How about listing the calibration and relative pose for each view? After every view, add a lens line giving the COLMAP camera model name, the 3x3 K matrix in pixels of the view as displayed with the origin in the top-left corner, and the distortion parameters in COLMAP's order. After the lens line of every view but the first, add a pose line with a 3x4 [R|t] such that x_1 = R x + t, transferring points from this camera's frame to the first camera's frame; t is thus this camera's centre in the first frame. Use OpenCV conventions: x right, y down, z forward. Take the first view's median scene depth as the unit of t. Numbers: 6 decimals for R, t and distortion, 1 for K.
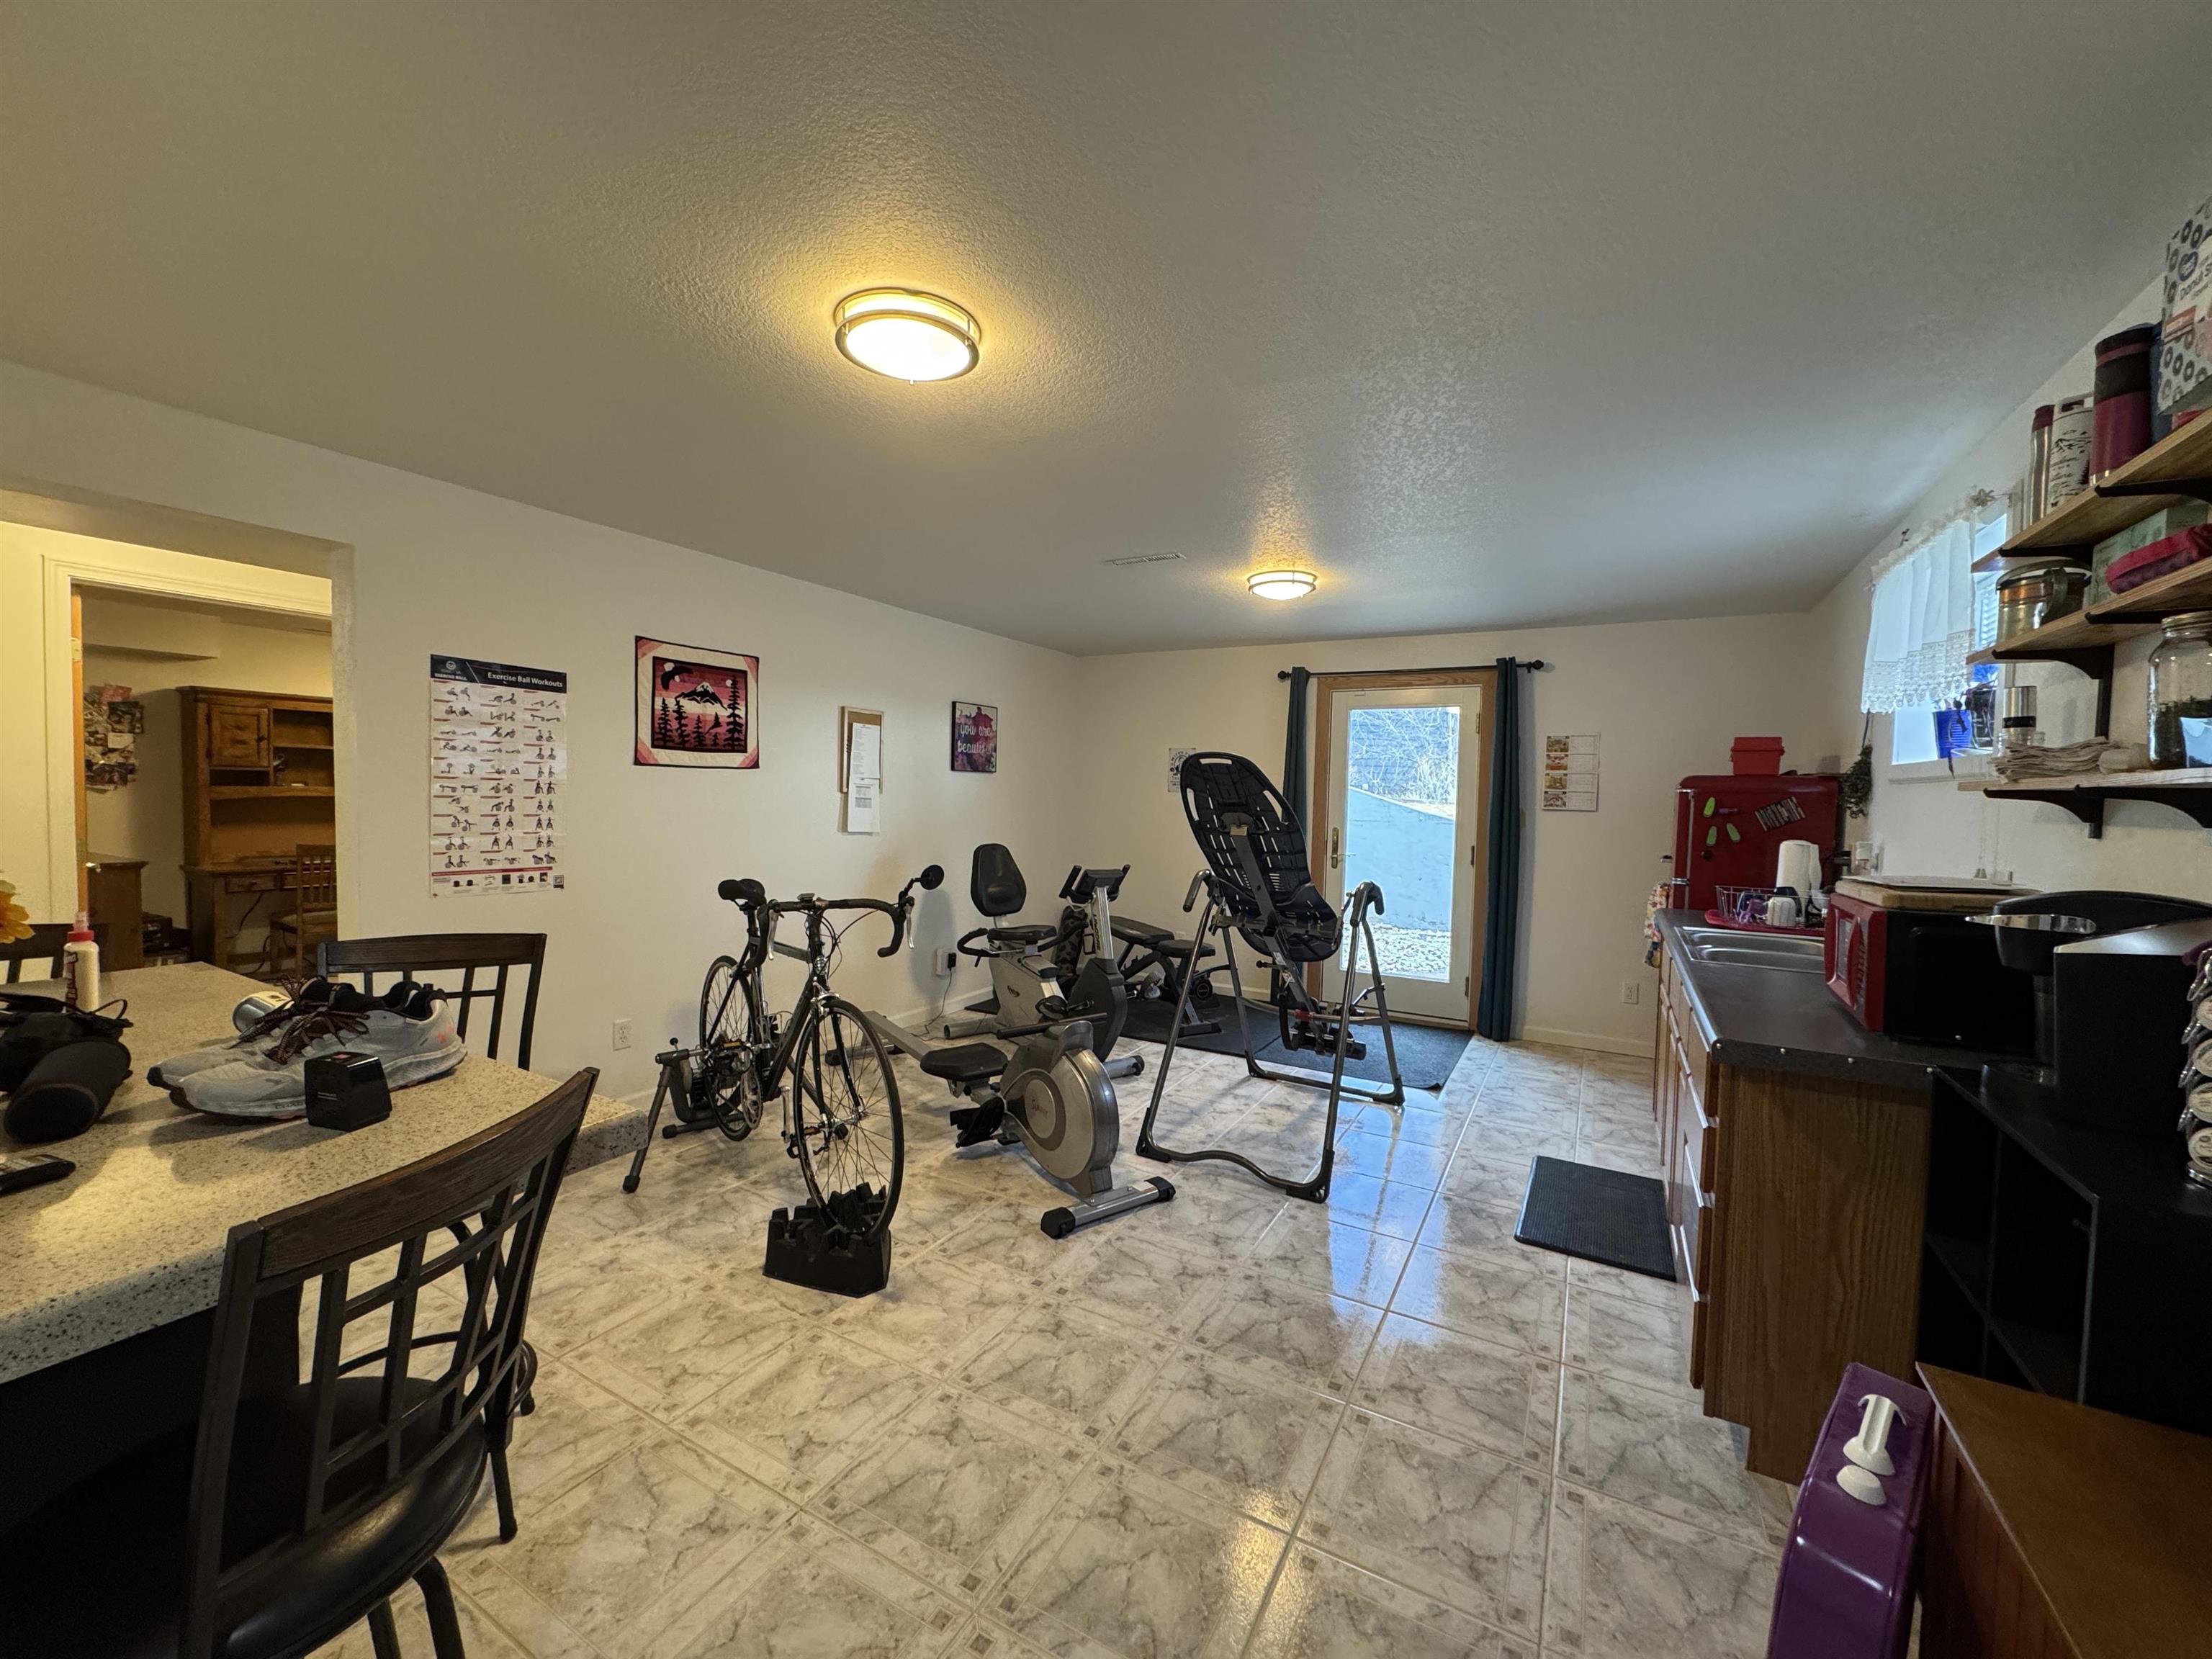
lens RADIAL K [[879.5, 0, 1109.1], [0, 879.5, 821.7], [0, 0, 1]] dist [-0.001380, -0.000082]
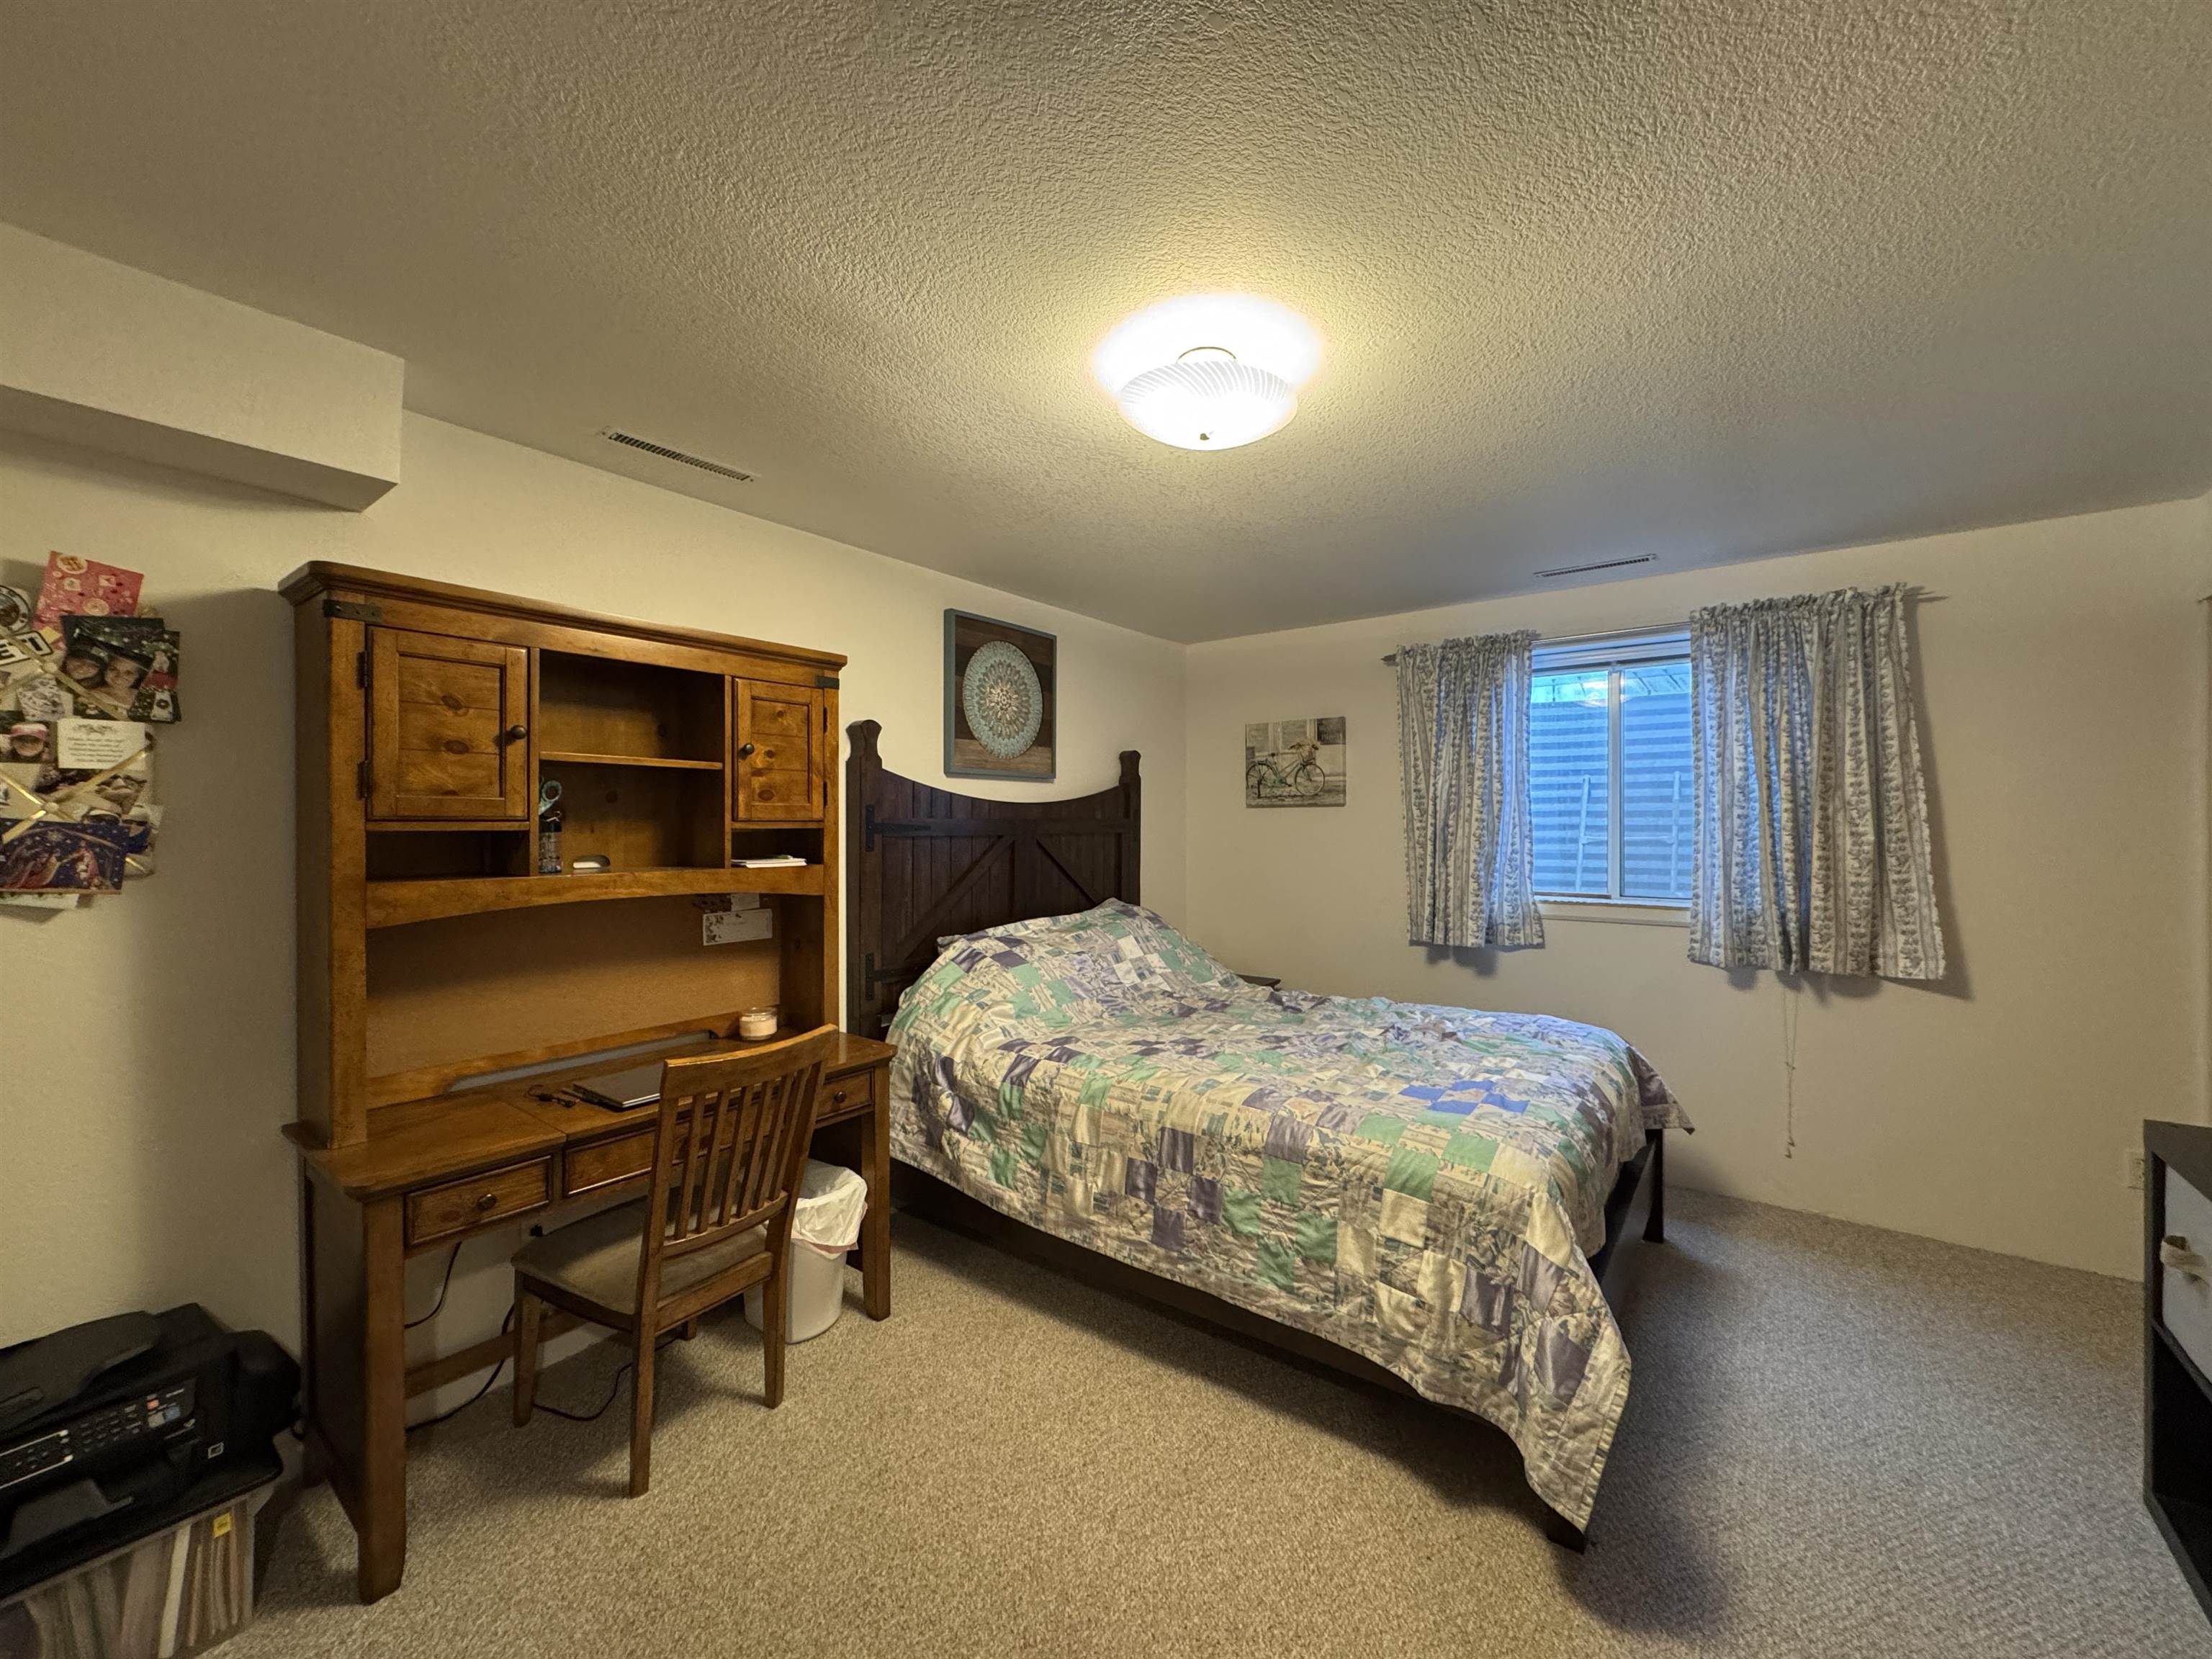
lens RADIAL K [[879.5, 0, 1107.6], [0, 879.5, 817.6], [0, 0, 1]] dist [-0.001380, -0.000082]
pose [[0.990925, -0.021288, -0.132718, -0.724222], [0.016085, 0.999064, -0.040160, -0.047983], [0.133448, 0.037661, 0.990340, 0.728644]]
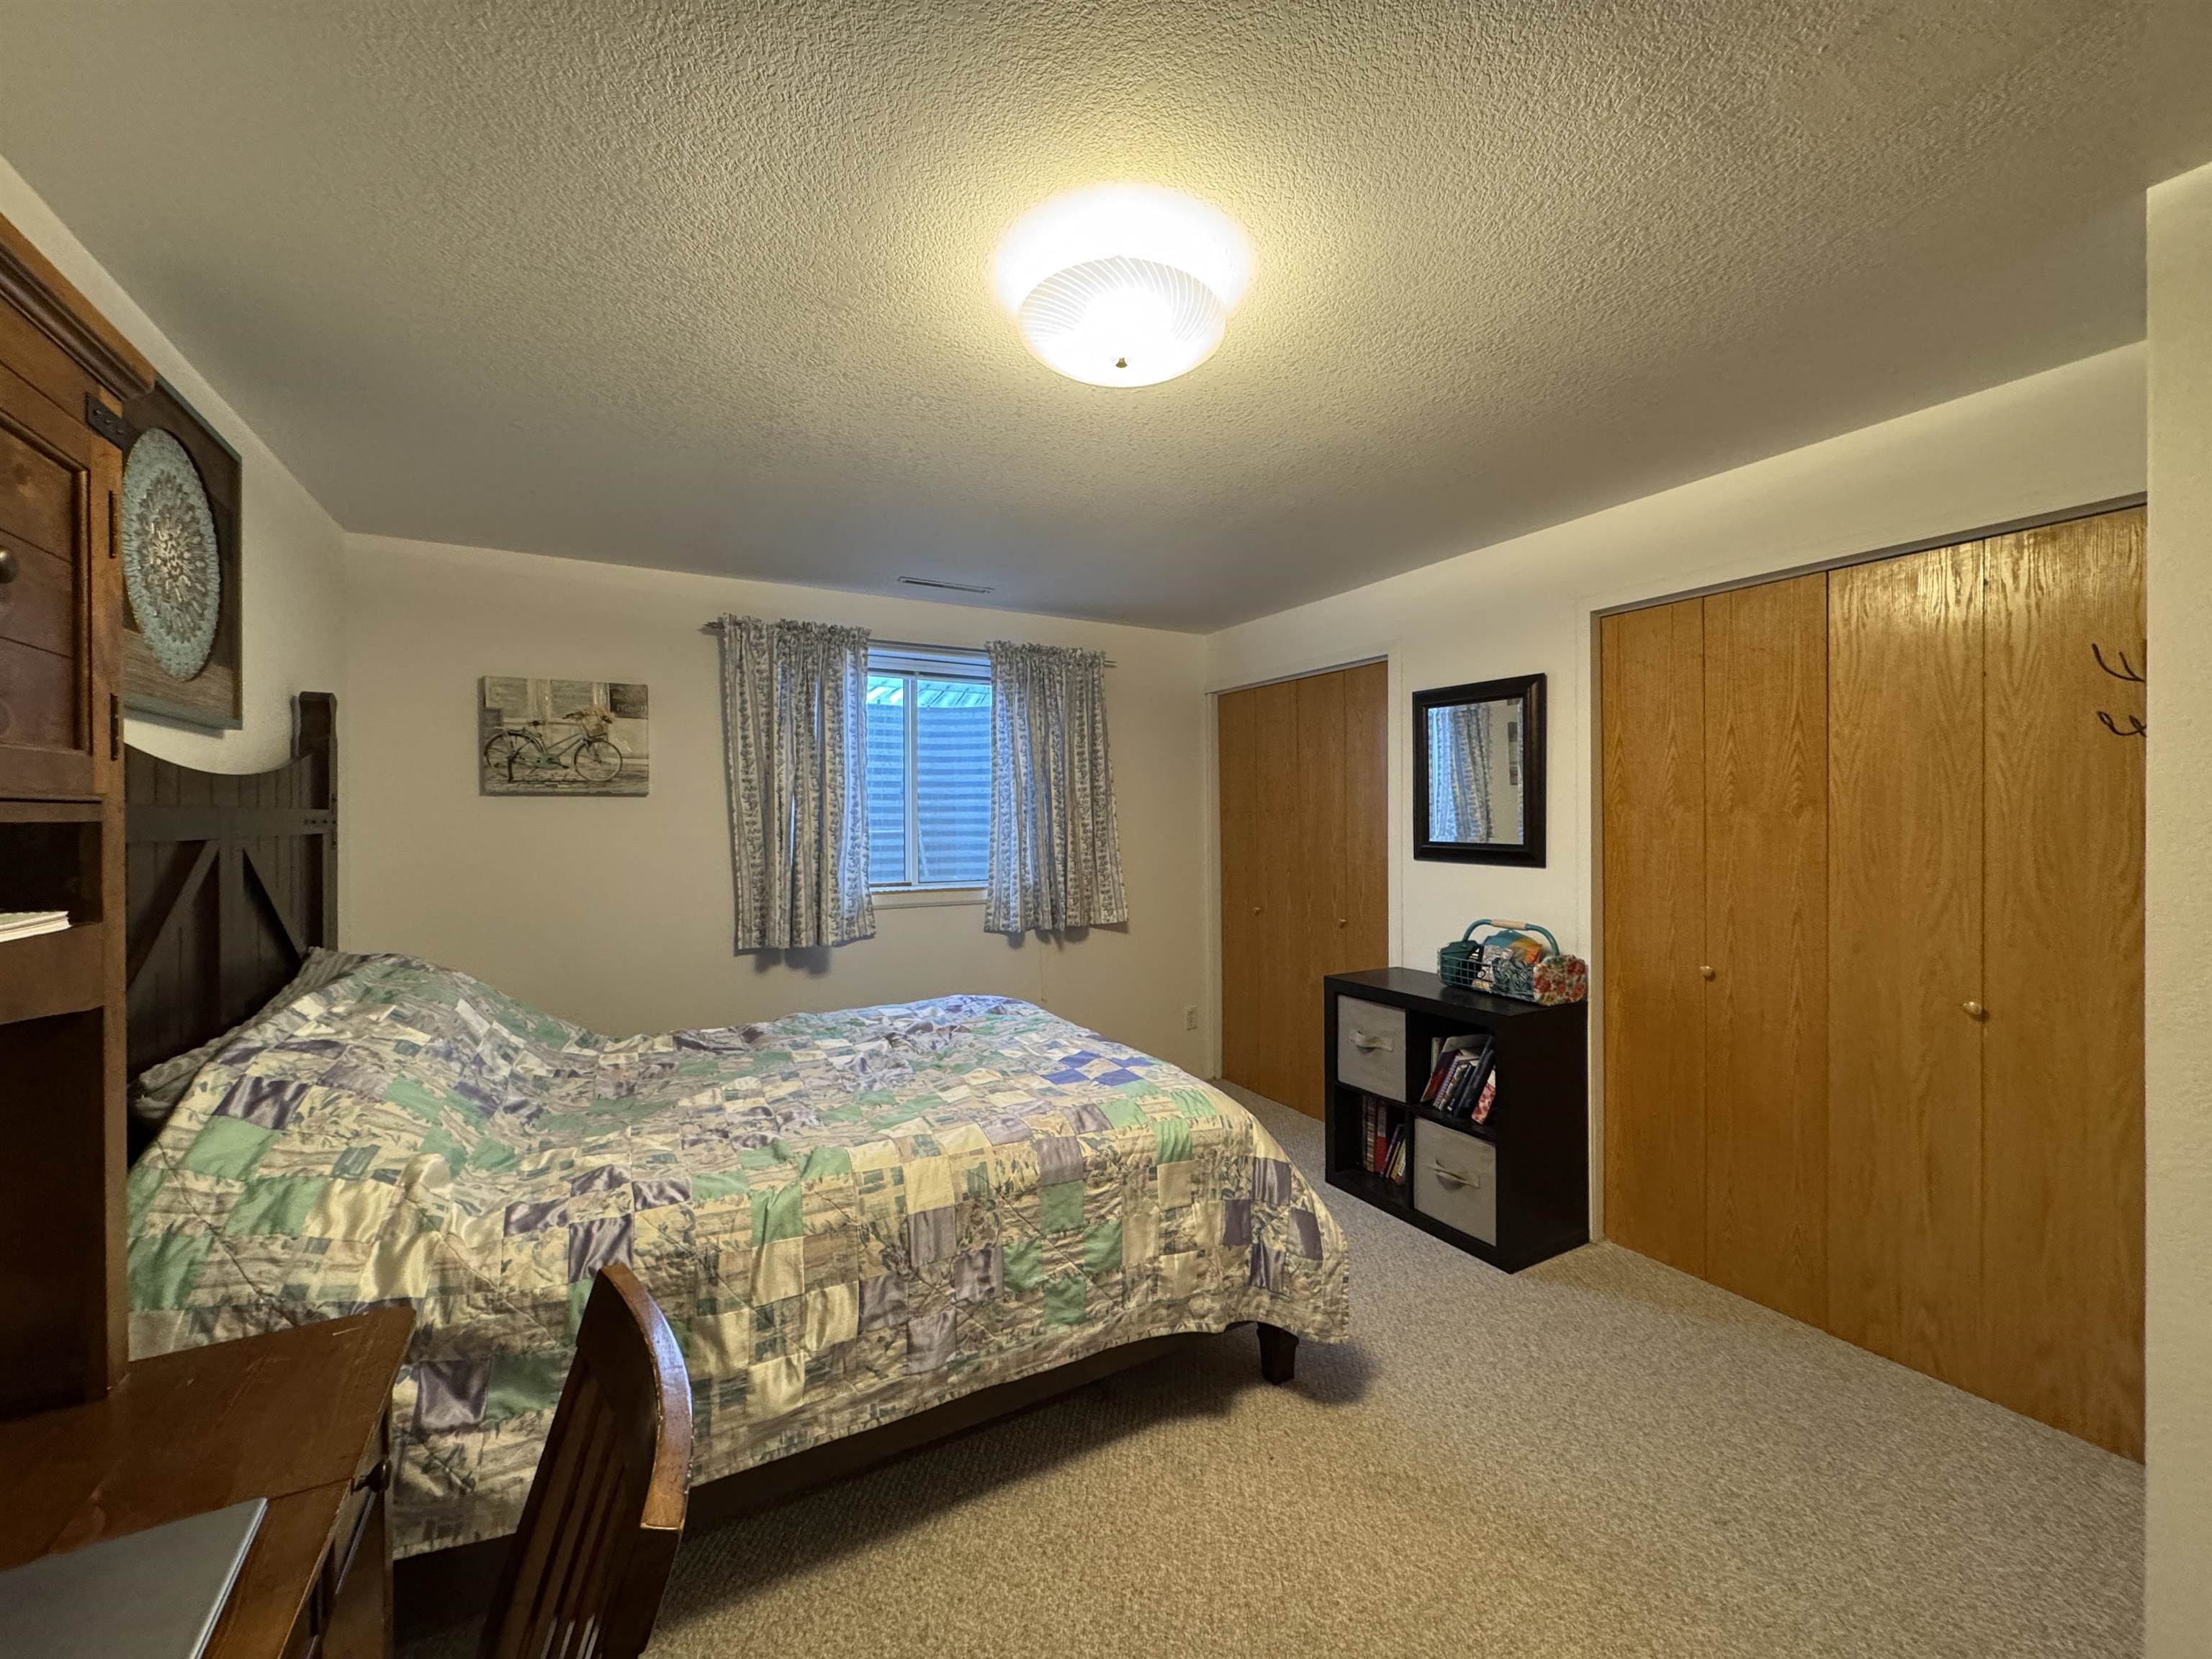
lens RADIAL K [[879.5, 0, 1100.6], [0, 879.5, 819.5], [0, 0, 1]] dist [-0.001380, -0.000082]
pose [[0.519474, -0.020817, 0.854233, -1.030761], [0.040017, 0.999199, 0.000015, -0.057968], [-0.853549, 0.034176, 0.519891, 0.956589]]
